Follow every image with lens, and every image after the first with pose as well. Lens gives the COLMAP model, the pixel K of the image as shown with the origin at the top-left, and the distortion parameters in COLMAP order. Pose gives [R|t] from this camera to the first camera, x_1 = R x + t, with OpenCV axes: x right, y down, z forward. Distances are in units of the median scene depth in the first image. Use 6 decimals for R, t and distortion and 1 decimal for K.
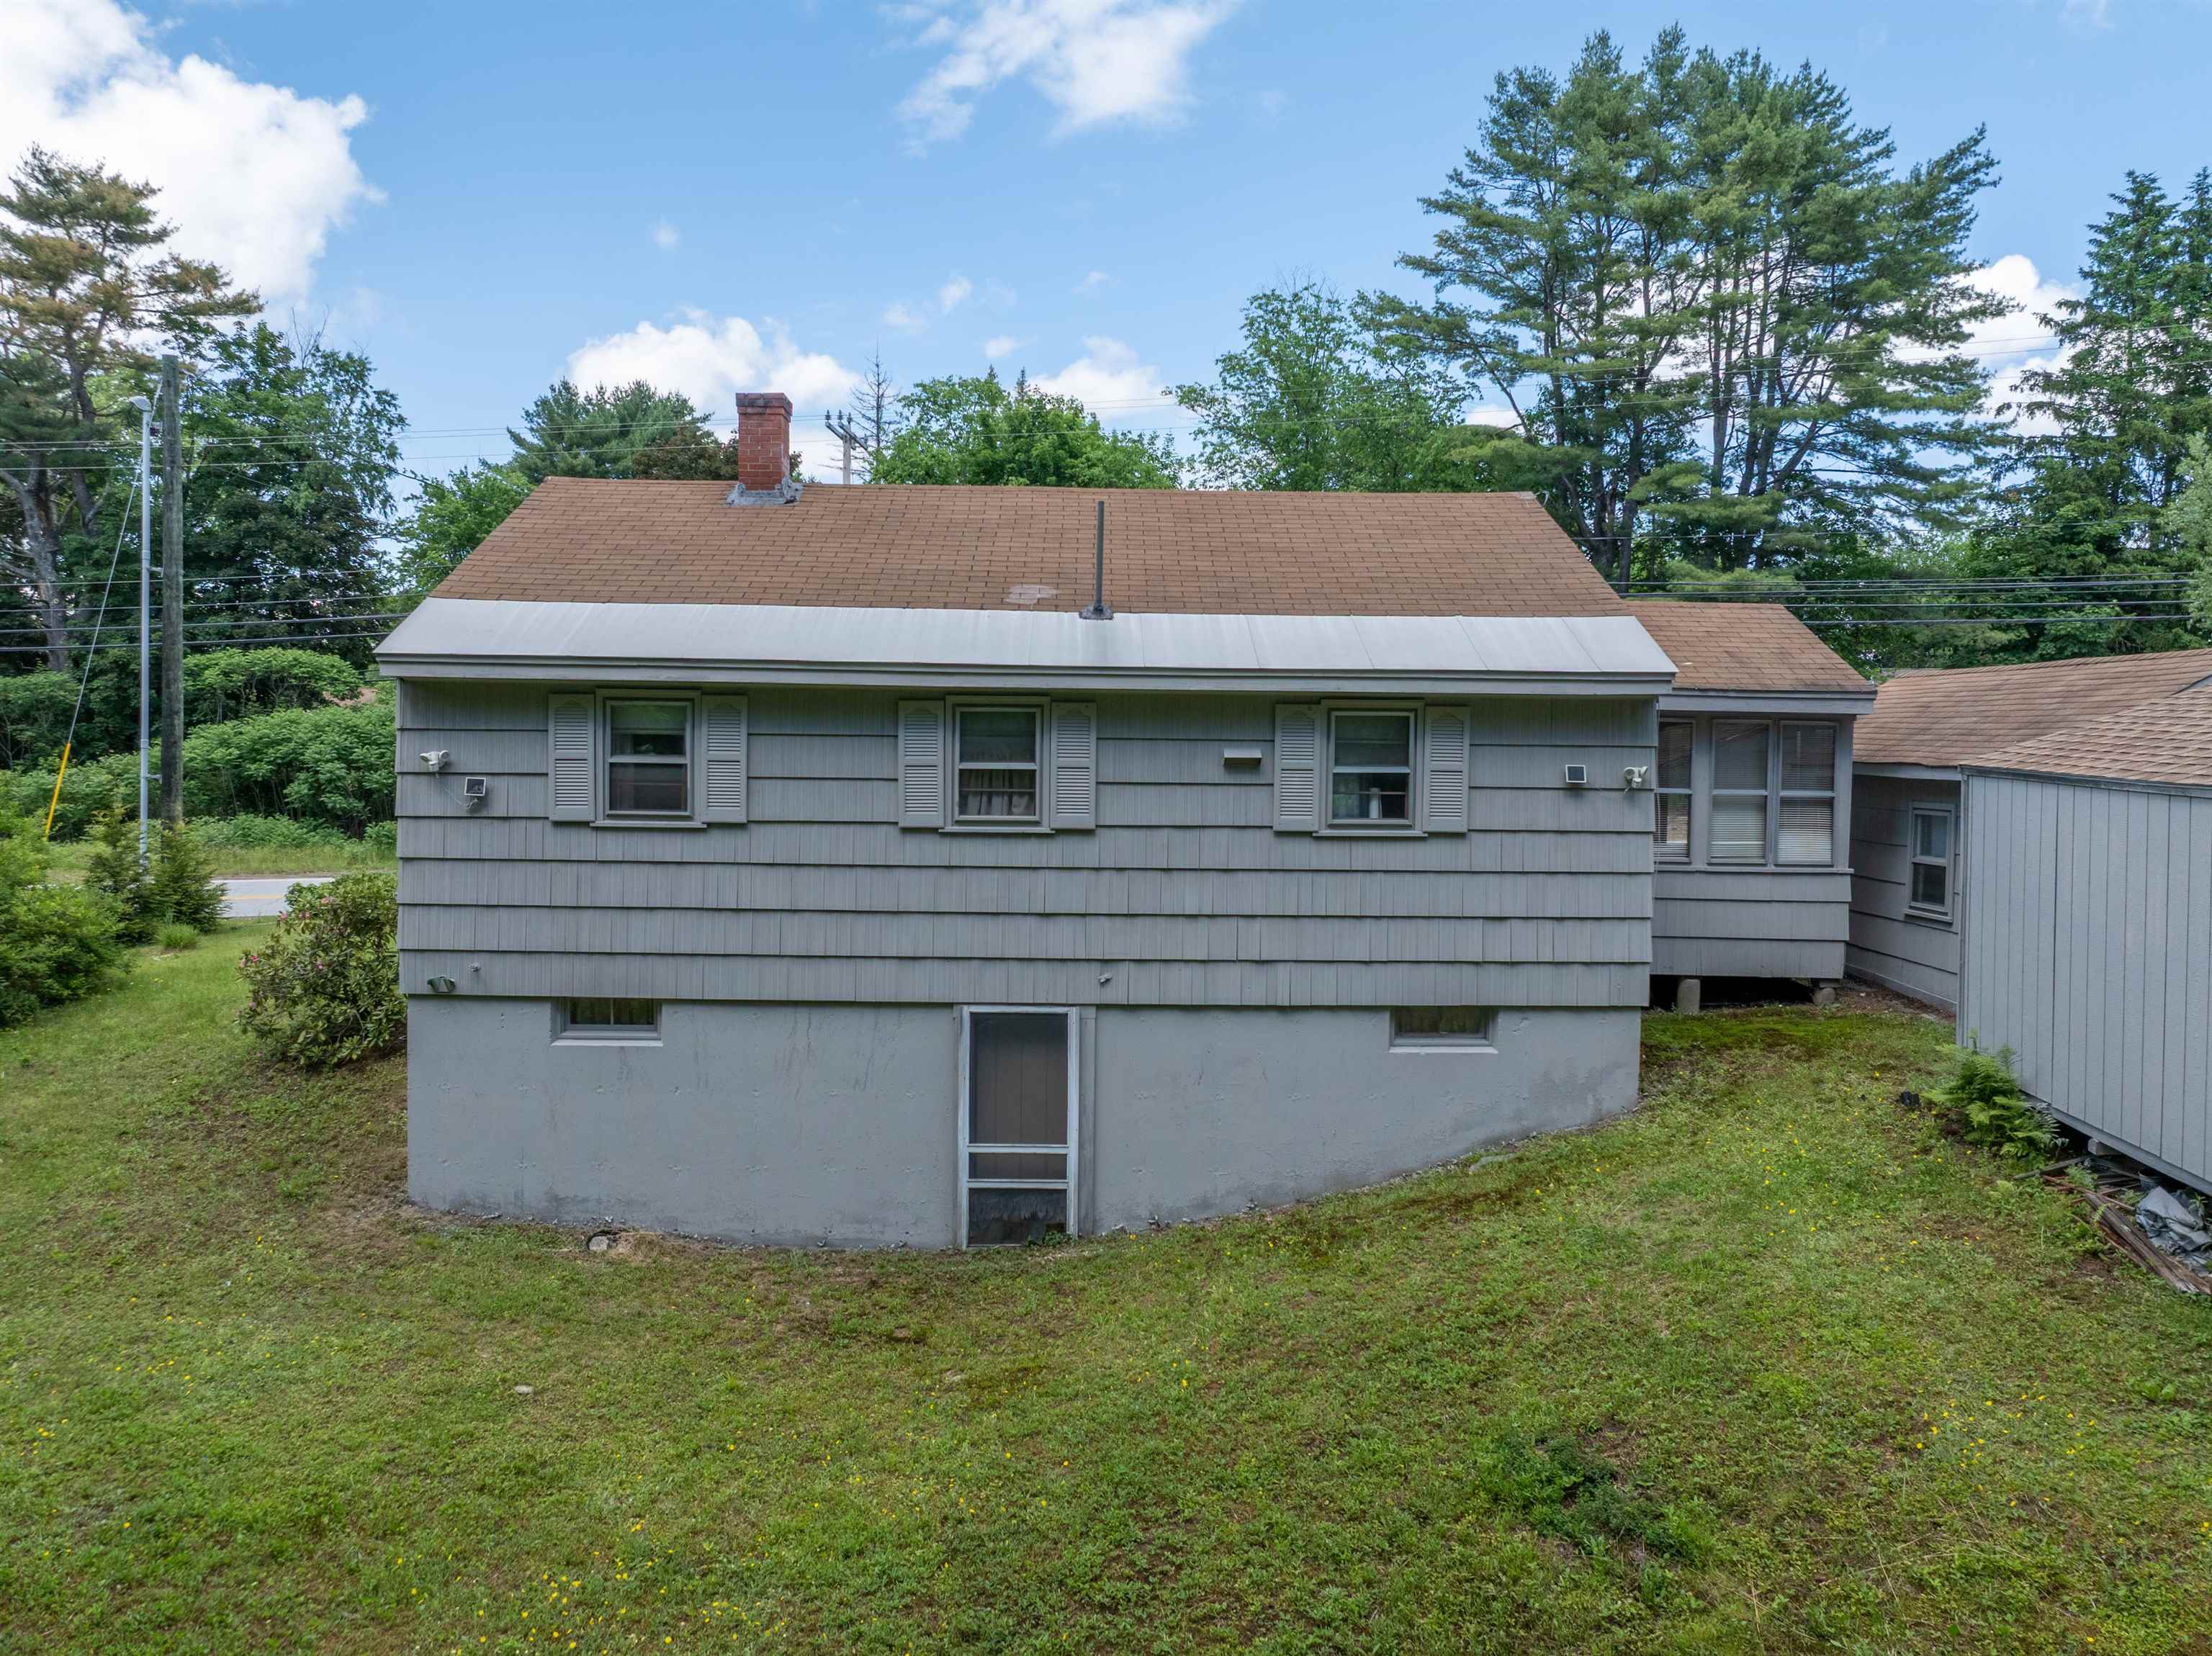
lens RADIAL K [[1559.6, 0, 1112.9], [0, 1559.6, 823.4], [0, 0, 1]] dist [-0.045894, 0.021180]
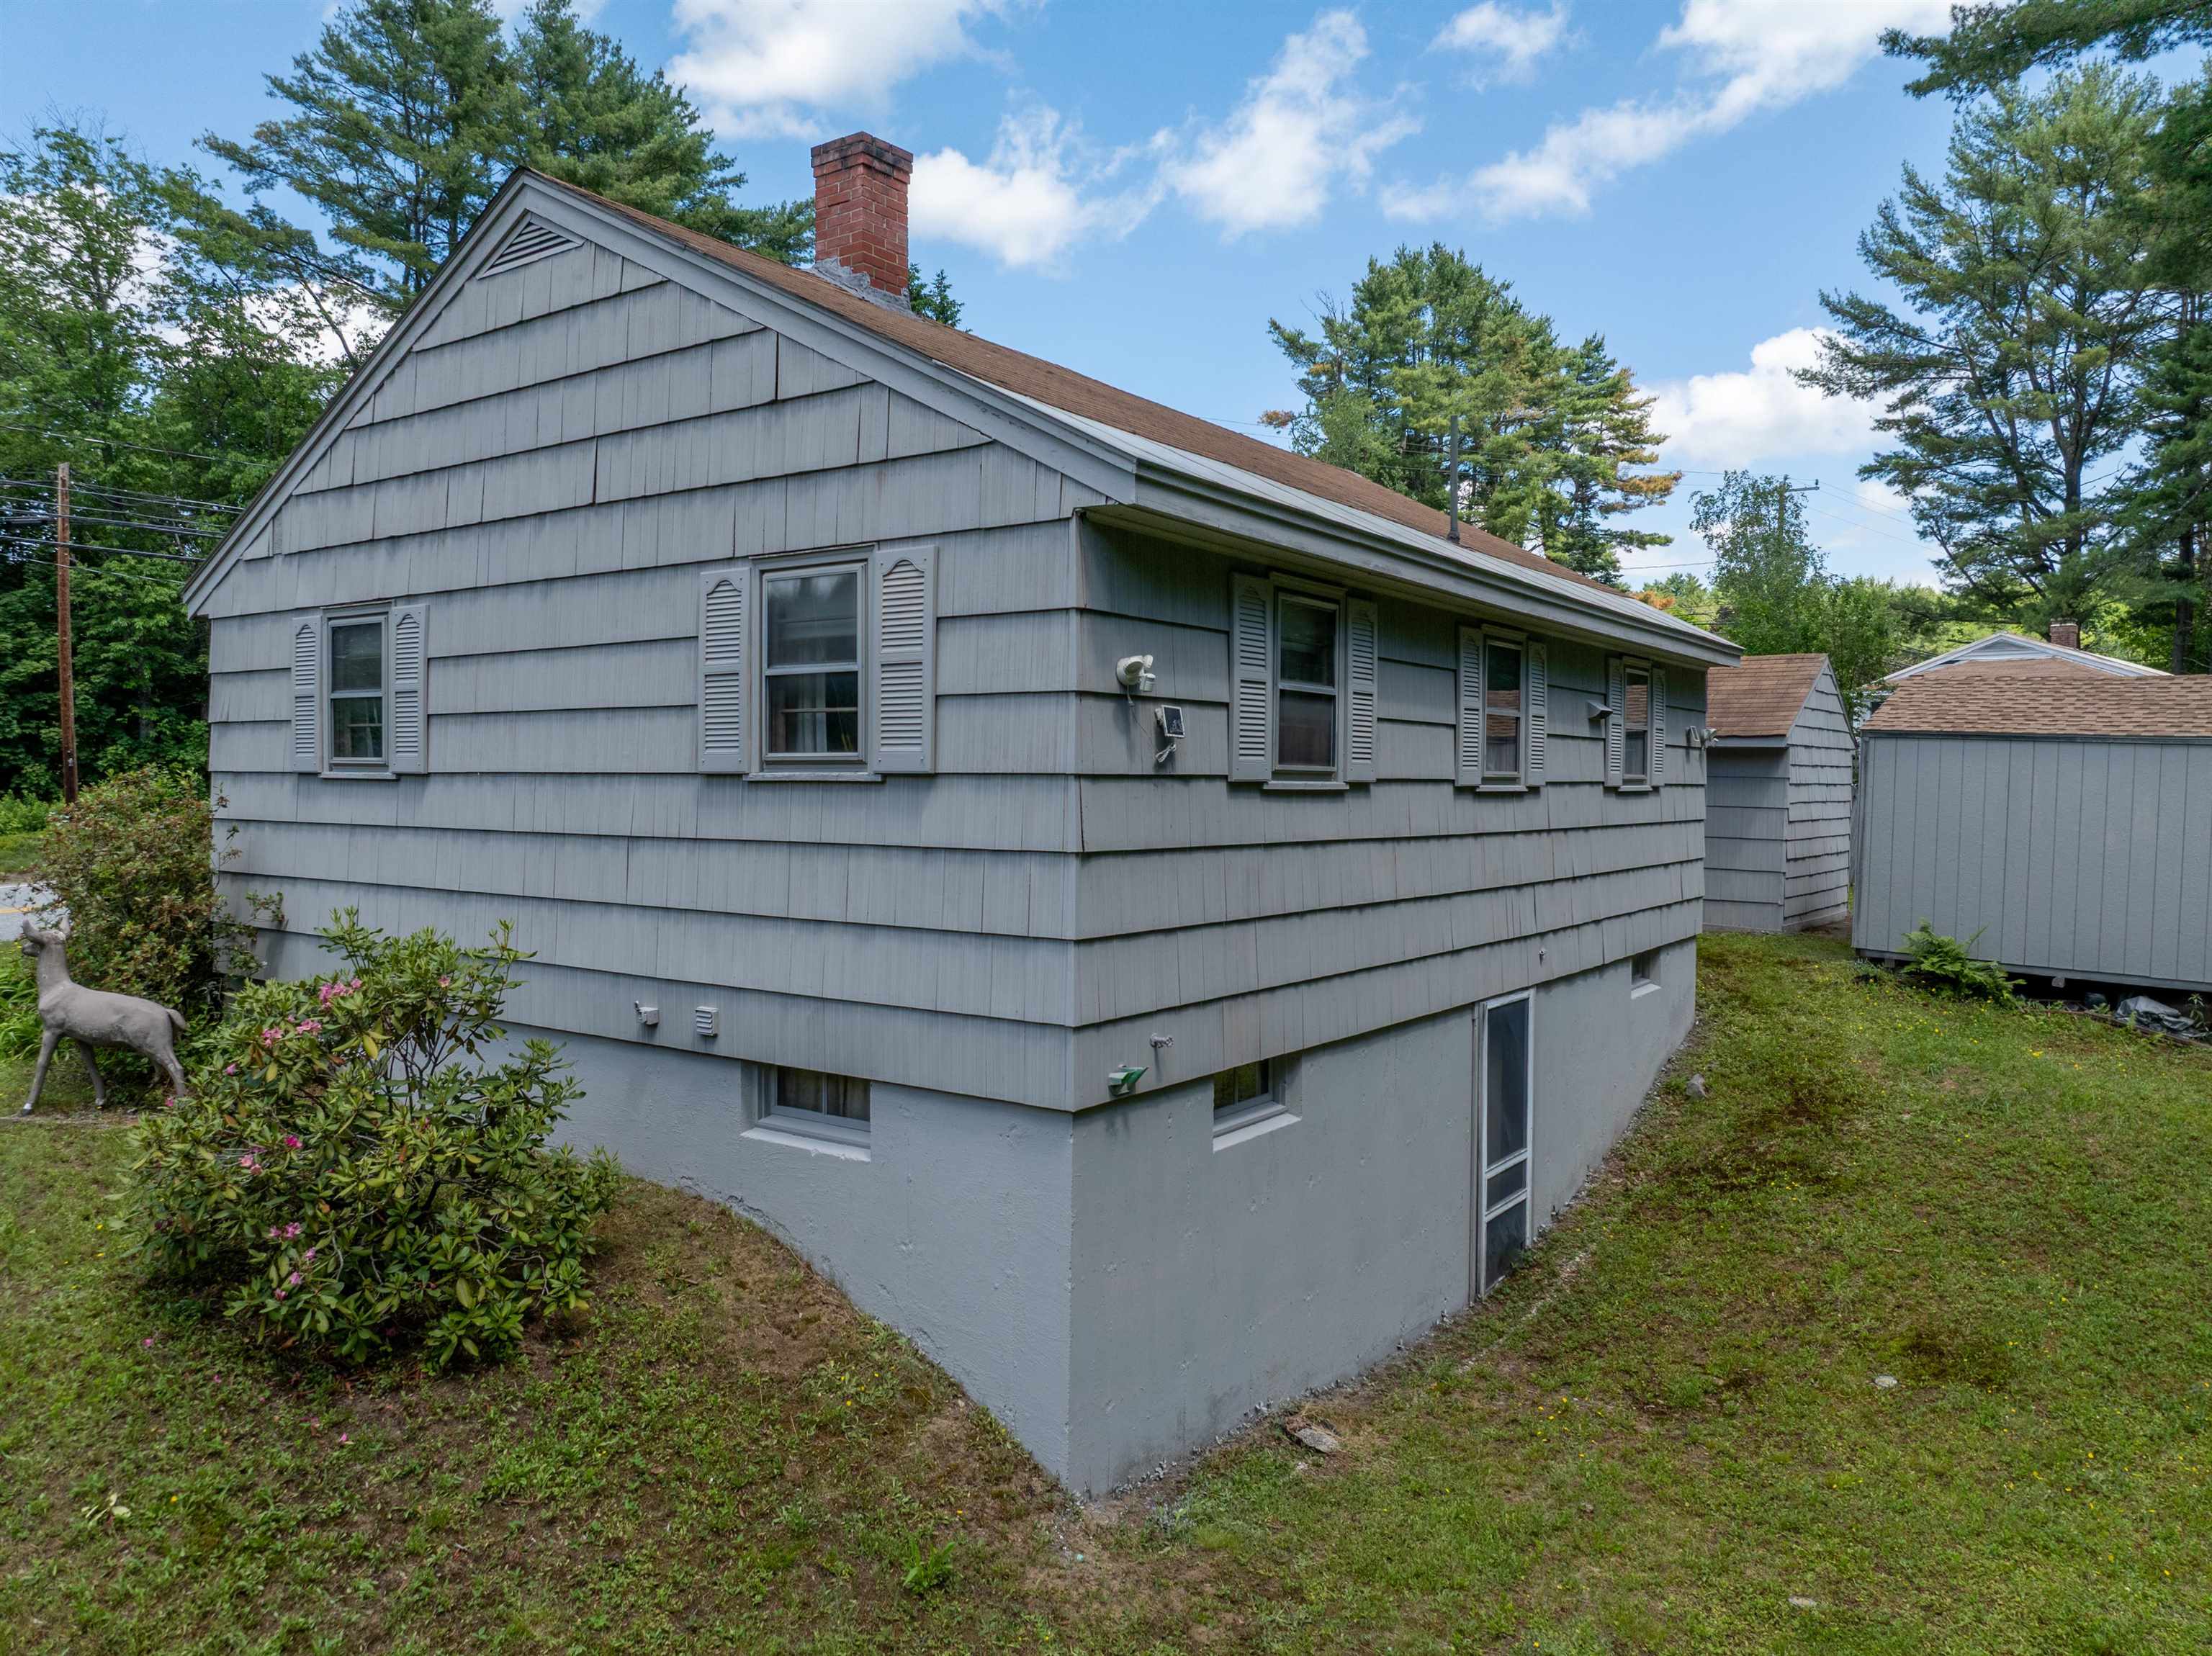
lens RADIAL K [[1559.6, 0, 1110.2], [0, 1559.6, 826.2], [0, 0, 1]] dist [-0.045894, 0.021180]
pose [[0.598389, -0.031185, 0.800599, -0.812033], [0.032675, 0.999361, 0.014505, 0.004853], [-0.800539, 0.017480, 0.599025, 0.620149]]
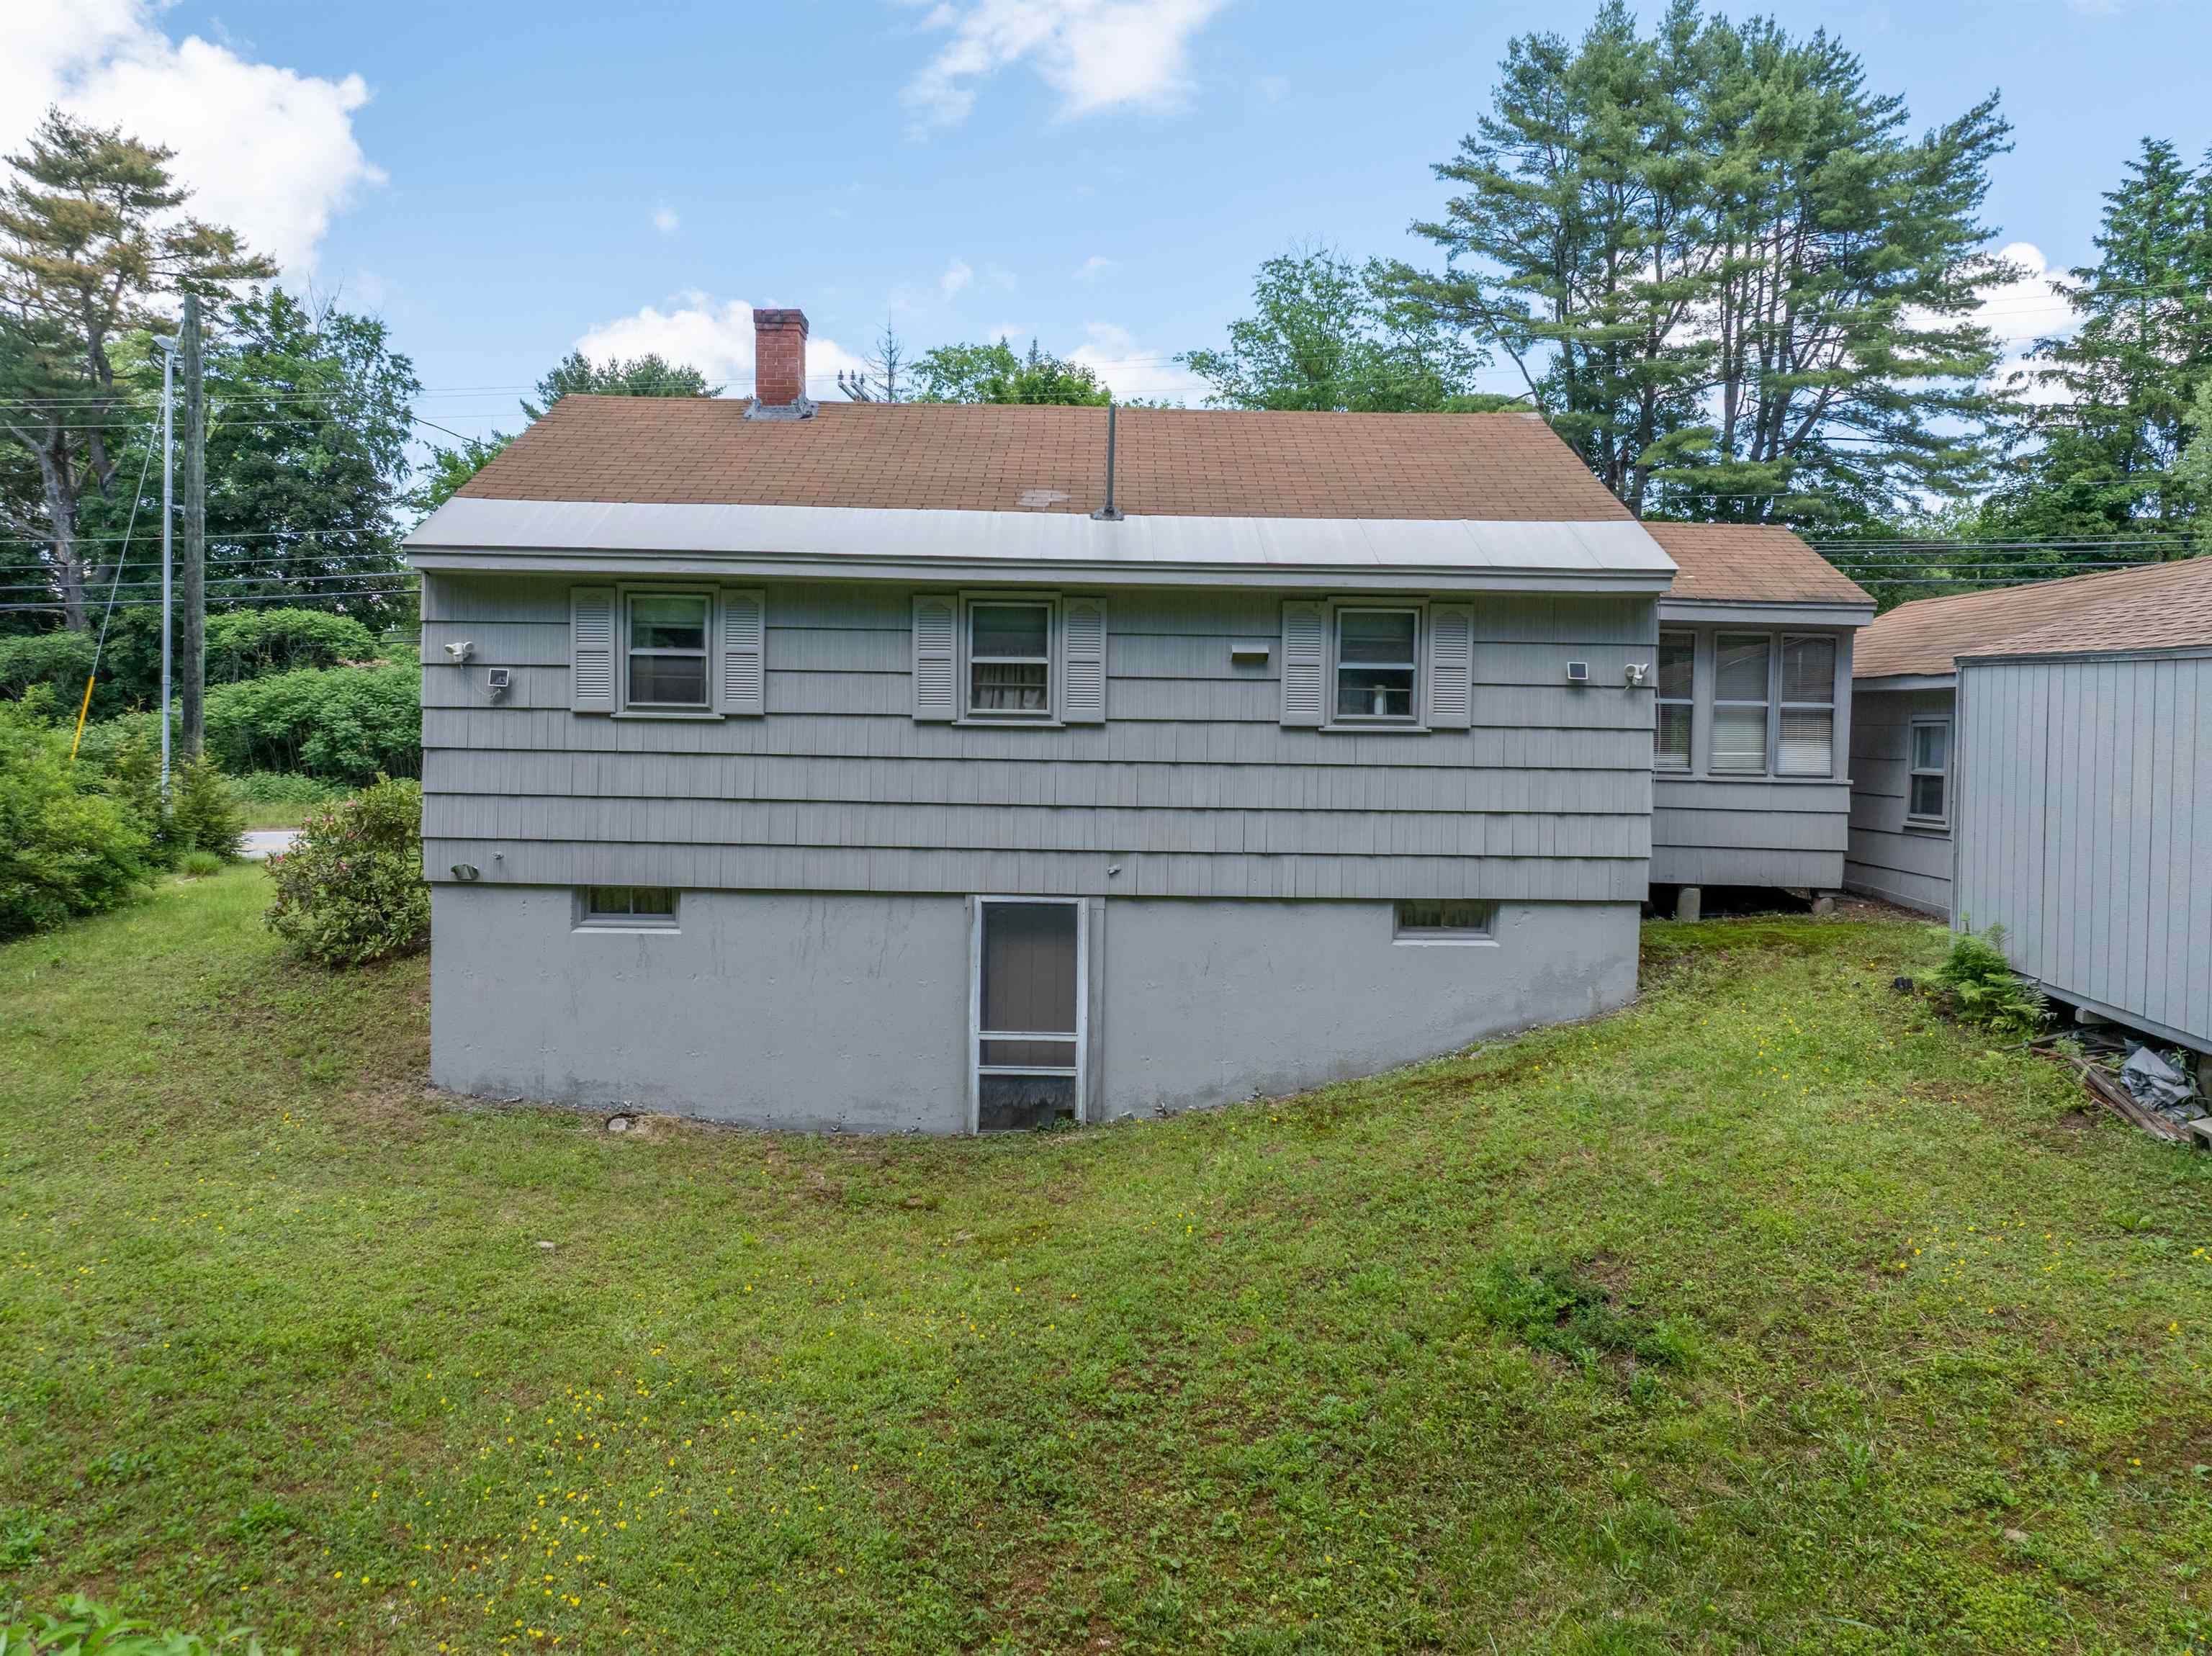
lens RADIAL K [[1559.6, 0, 1113.1], [0, 1559.6, 823.1], [0, 0, 1]] dist [-0.045894, 0.021180]
pose [[0.999971, 0.004993, -0.005829, 0.000111], [-0.004941, 0.999947, 0.008980, 0.056051], [0.005874, -0.008950, 0.999943, -0.018678]]
